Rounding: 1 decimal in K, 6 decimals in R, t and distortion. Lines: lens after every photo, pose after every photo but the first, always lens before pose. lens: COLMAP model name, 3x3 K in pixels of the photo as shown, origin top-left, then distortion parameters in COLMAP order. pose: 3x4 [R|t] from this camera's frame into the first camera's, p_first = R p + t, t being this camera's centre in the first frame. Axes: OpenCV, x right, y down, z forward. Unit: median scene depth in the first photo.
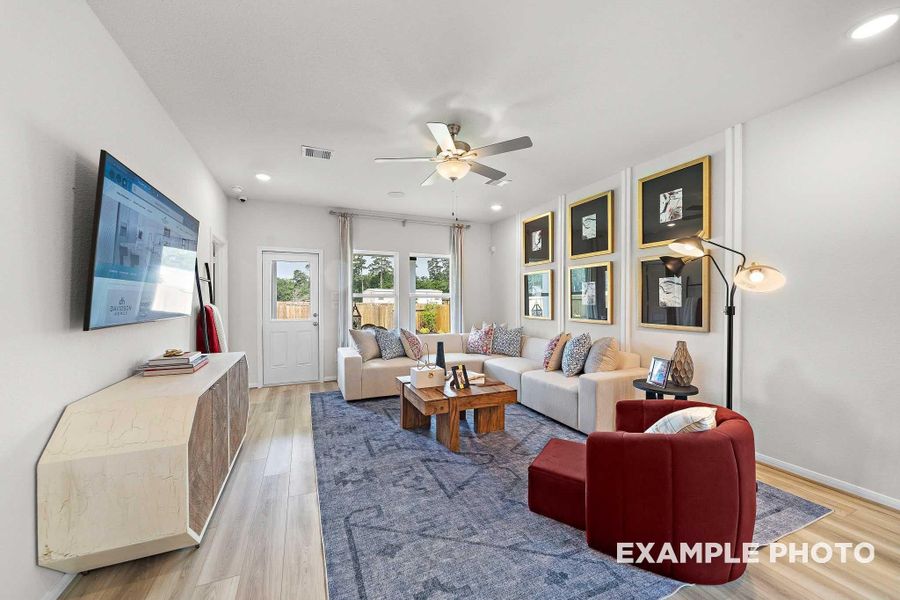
lens RADIAL K [[317.5, 0, 434.1], [0, 317.5, 298.8], [0, 0, 1]] dist [0.000040, 0.000051]
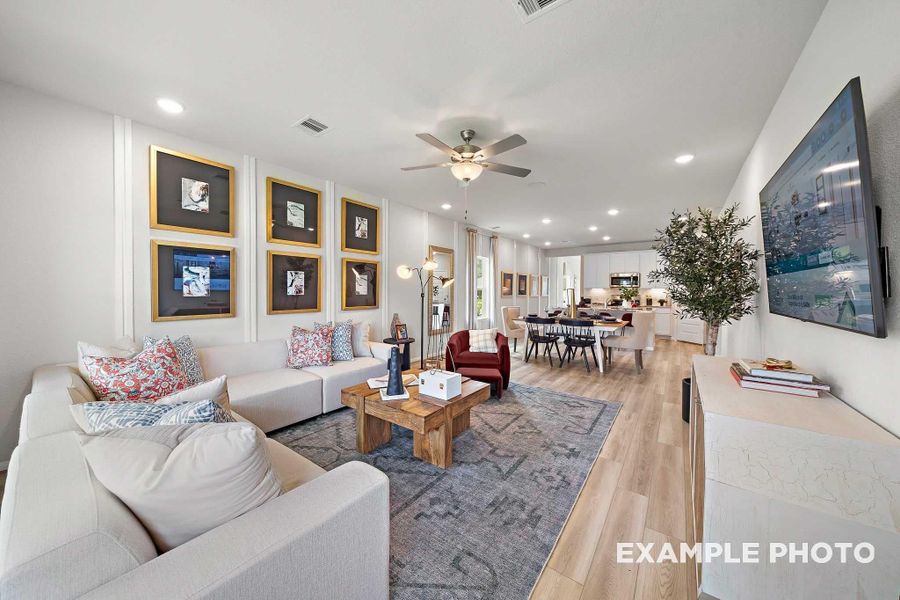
lens RADIAL K [[317.5, 0, 434.1], [0, 317.5, 298.8], [0, 0, 1]] dist [0.000040, 0.000051]
pose [[-0.493387, -0.028400, 0.869346, -0.738201], [-0.007028, 0.999564, 0.028666, -0.001087], [-0.869782, 0.008034, -0.493371, 1.444983]]
